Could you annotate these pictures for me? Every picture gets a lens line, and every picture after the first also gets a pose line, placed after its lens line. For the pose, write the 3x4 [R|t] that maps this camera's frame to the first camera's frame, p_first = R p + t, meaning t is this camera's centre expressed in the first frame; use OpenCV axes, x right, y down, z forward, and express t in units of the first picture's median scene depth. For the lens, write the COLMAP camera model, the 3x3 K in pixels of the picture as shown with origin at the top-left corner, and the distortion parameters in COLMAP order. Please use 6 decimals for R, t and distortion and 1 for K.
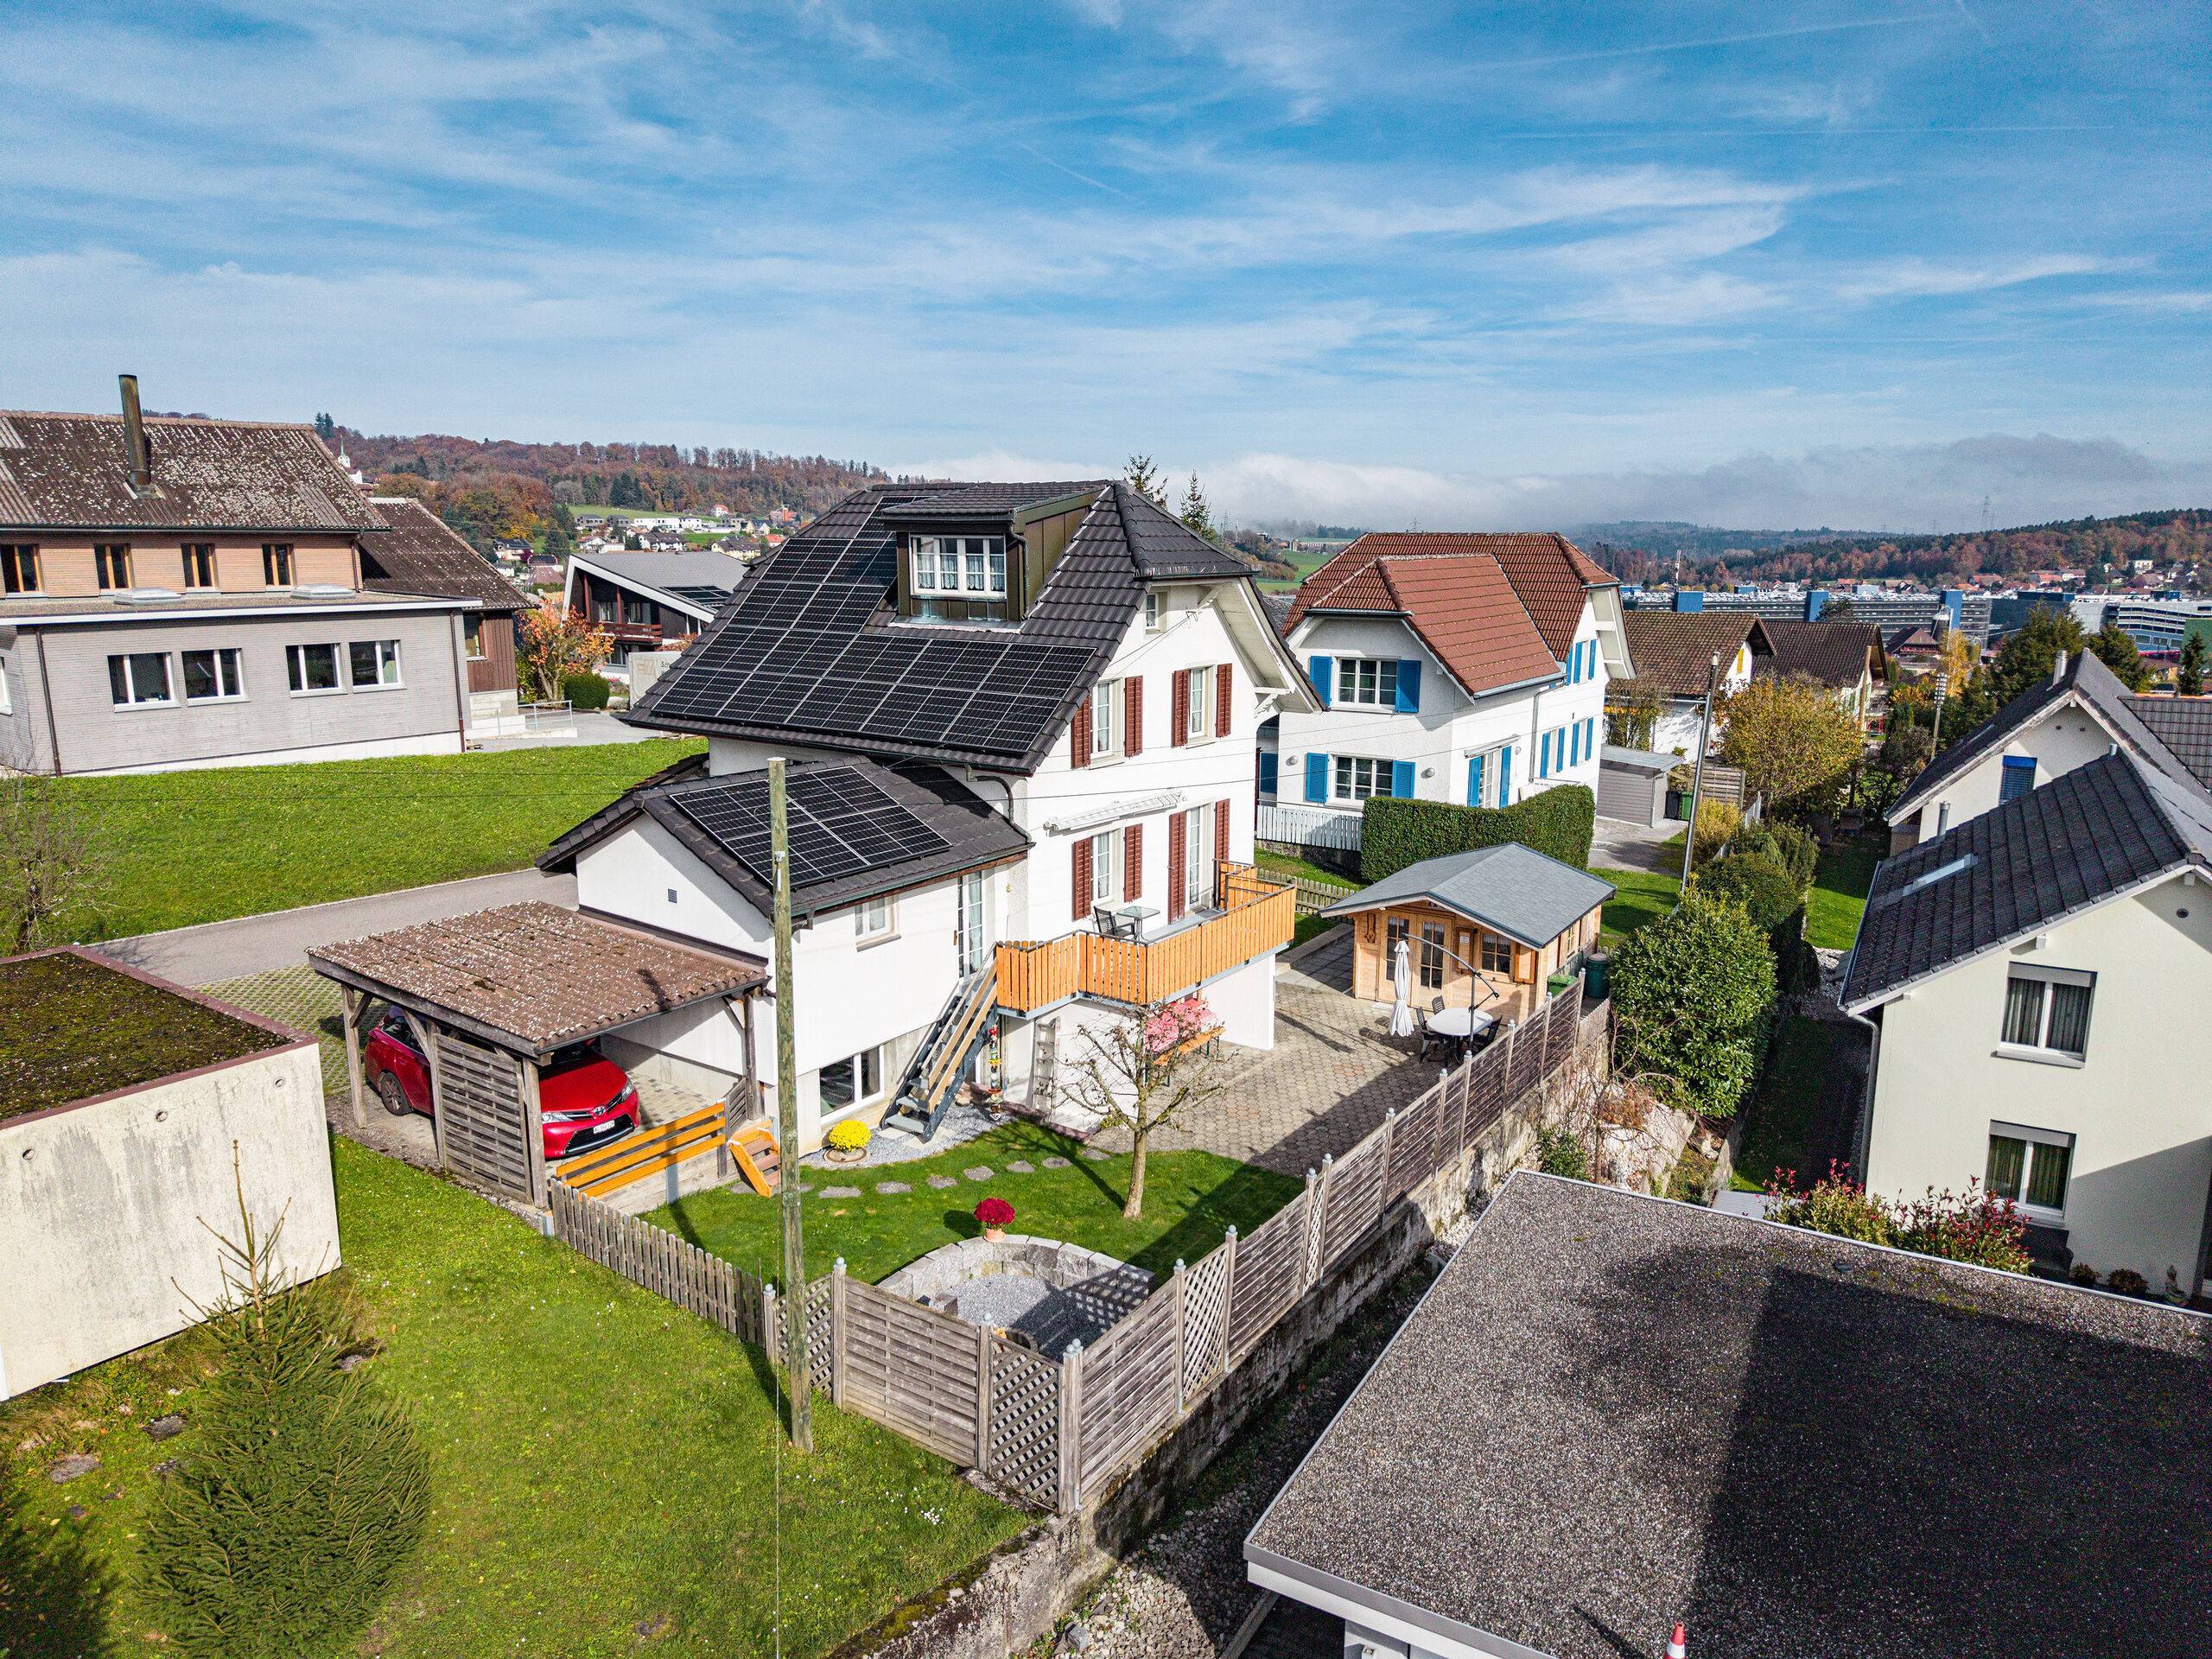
lens RADIAL K [[1481.5, 0, 1115.0], [0, 1481.5, 827.9], [0, 0, 1]] dist [0.007275, -0.001697]
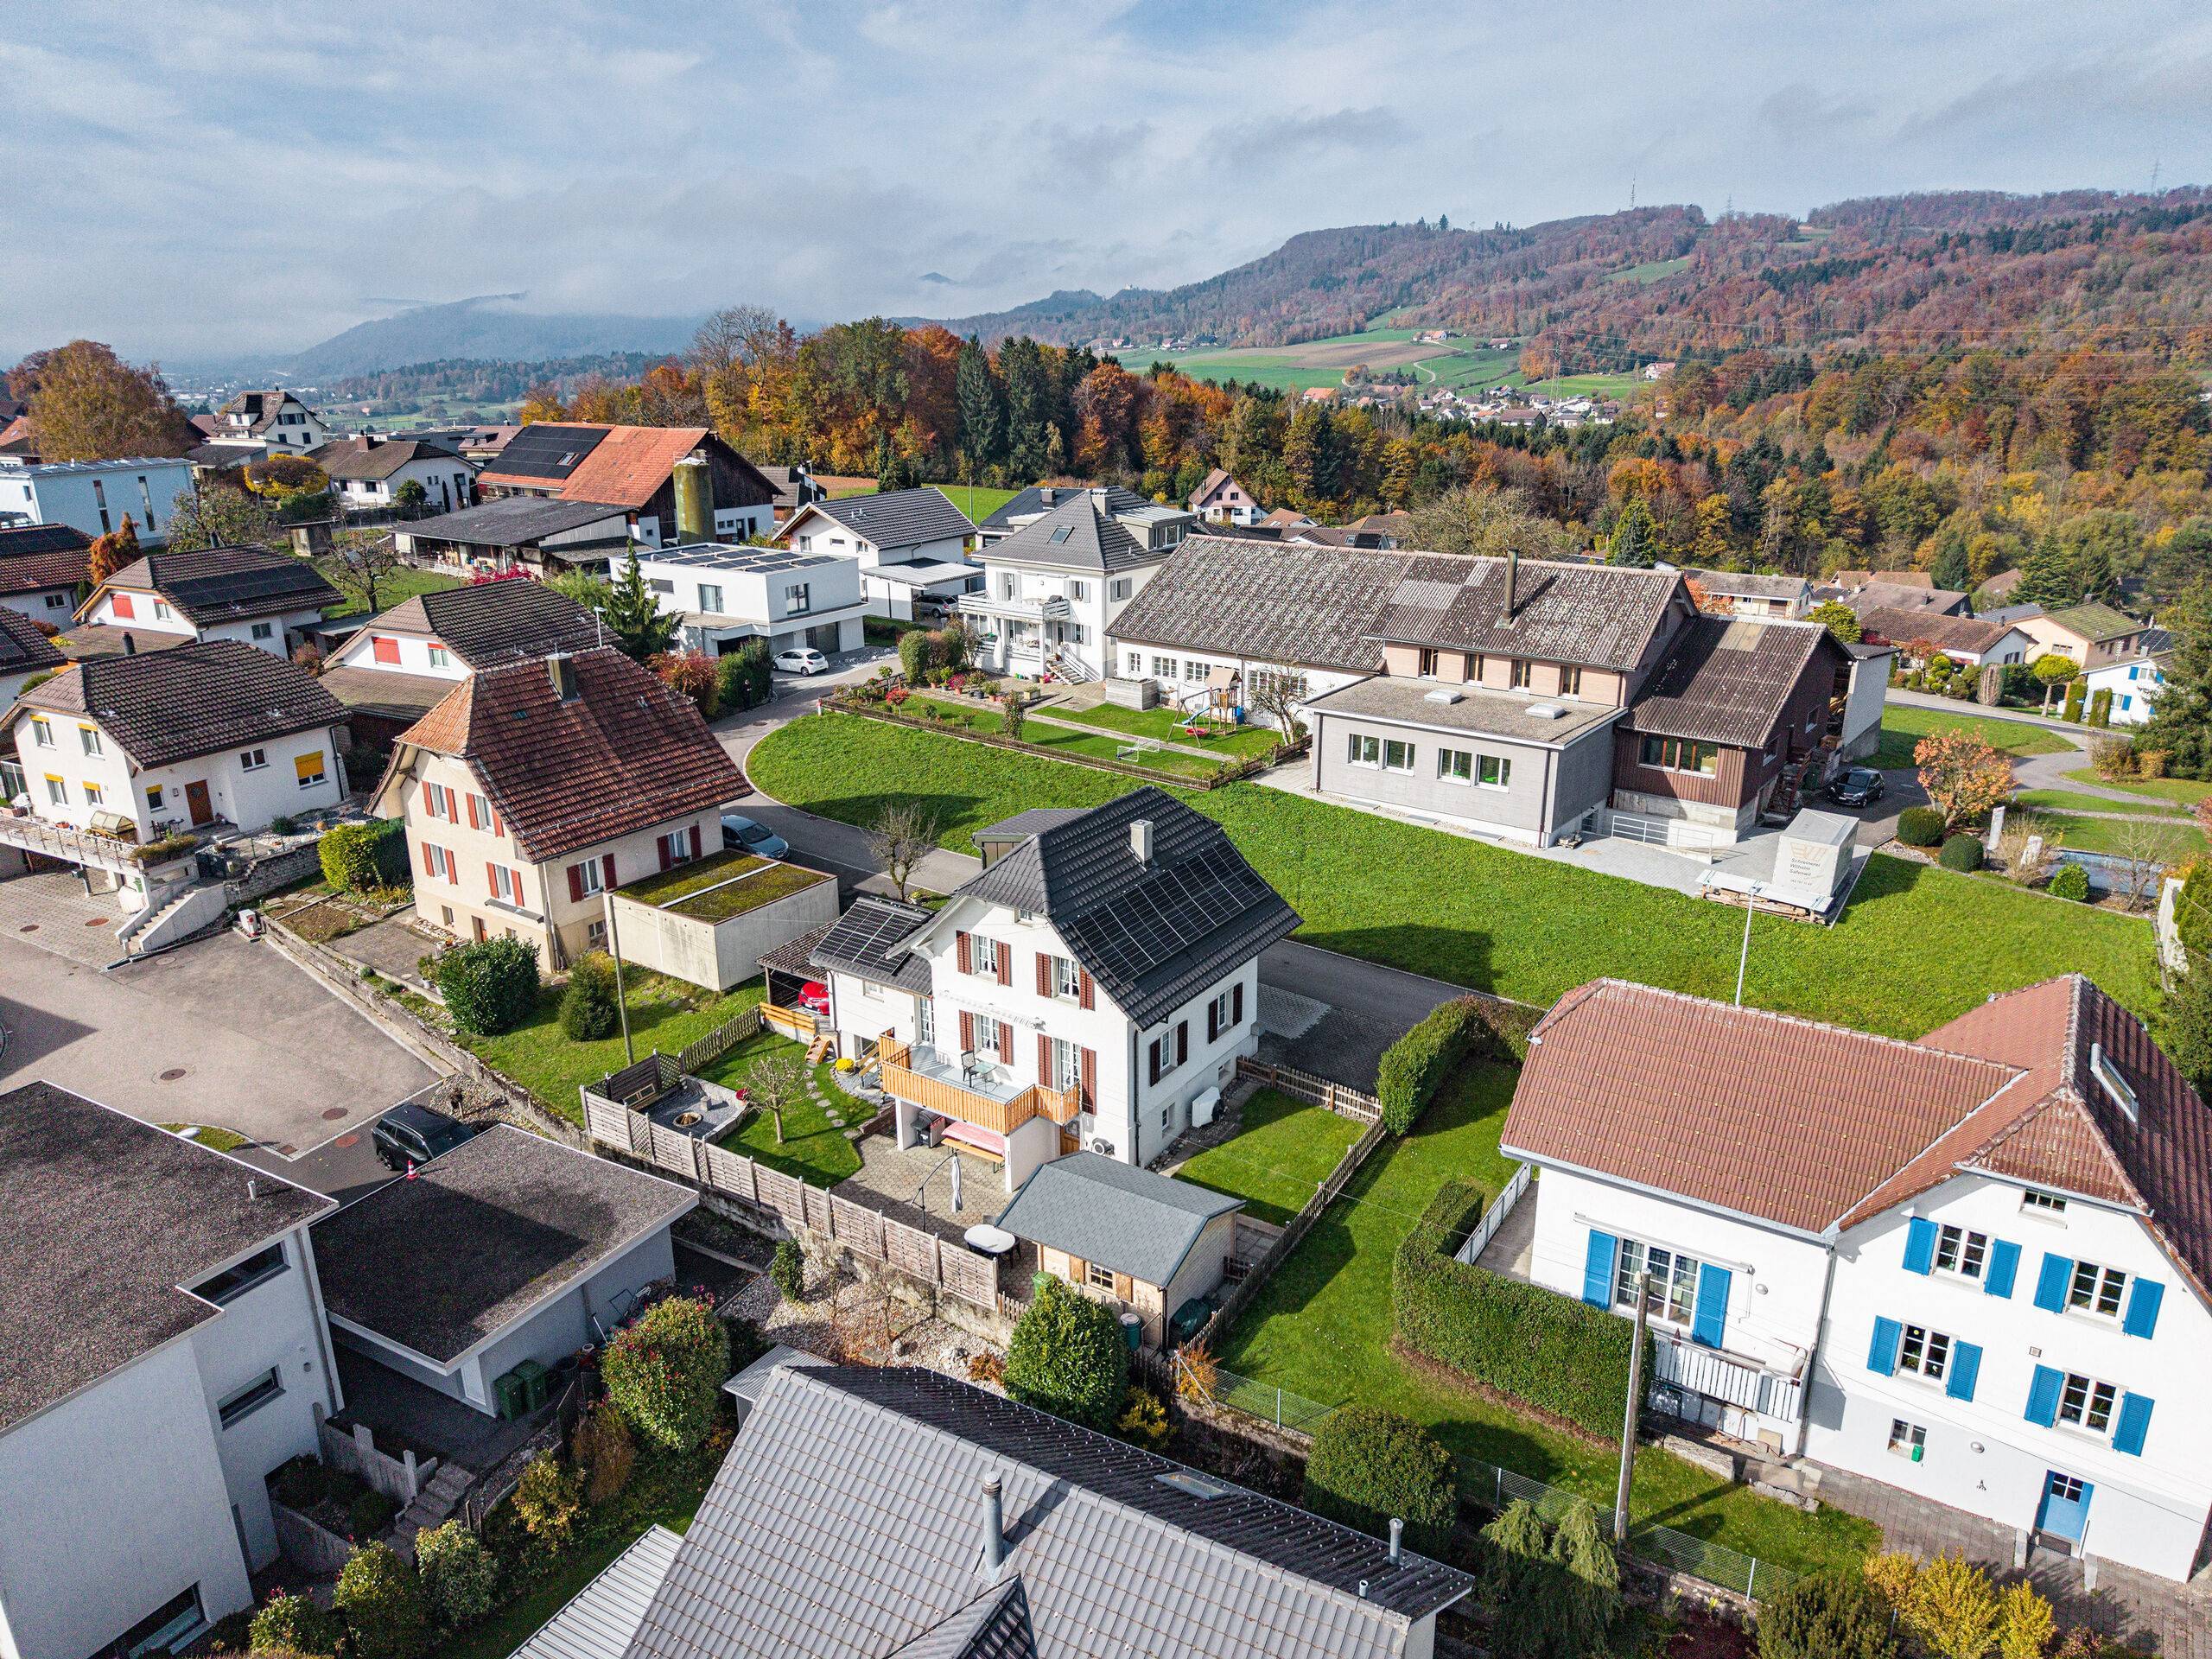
lens RADIAL K [[1505.0, 0, 1121.2], [0, 1505.0, 825.9], [0, 0, 1]] dist [0.029464, -0.031771]
pose [[0.002895, 0.311008, -0.950403, 1.023902], [-0.183523, 0.934430, 0.305222, -0.495781], [0.983011, 0.173537, 0.059782, 0.630475]]
